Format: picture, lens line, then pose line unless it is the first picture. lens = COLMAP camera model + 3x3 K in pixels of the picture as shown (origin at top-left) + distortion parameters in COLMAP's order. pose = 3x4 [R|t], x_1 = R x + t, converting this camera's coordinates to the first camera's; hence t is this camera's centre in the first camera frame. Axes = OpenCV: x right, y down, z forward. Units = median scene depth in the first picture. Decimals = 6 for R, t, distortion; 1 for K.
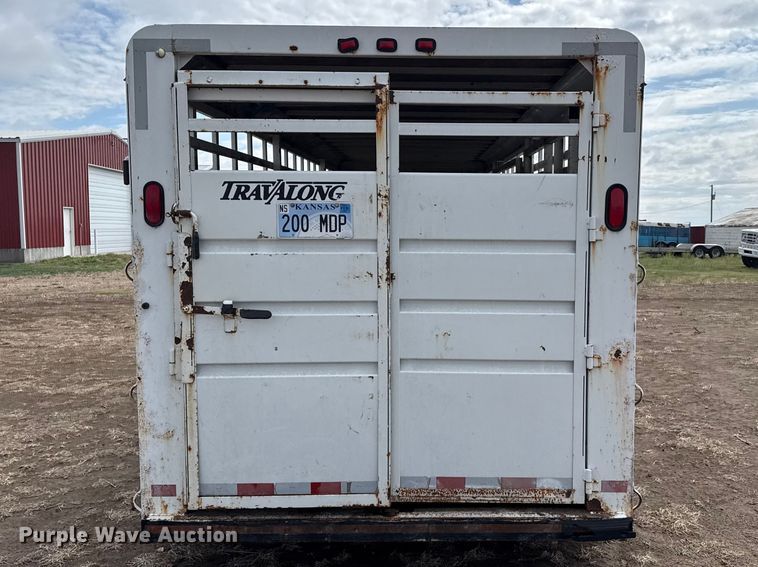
lens RADIAL K [[633.0, 0, 439.1], [0, 633.0, 281.5], [0, 0, 1]] dist [0.162050, -0.280625]
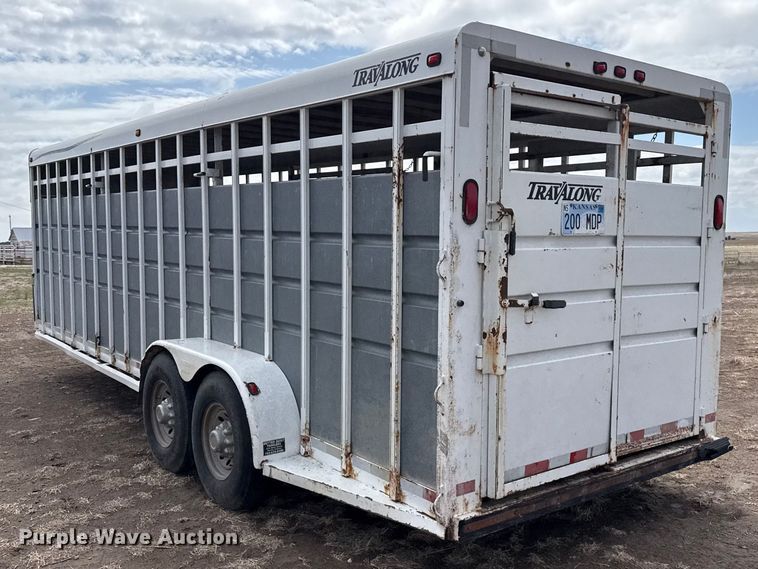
lens RADIAL K [[712.0, 0, 438.0], [0, 712.0, 285.8], [0, 0, 1]] dist [0.143420, -0.257368]
pose [[0.789344, -0.041931, 0.612517, -1.164744], [0.037804, 0.999091, 0.019678, -0.012240], [-0.612786, 0.007623, 0.790212, 0.153849]]
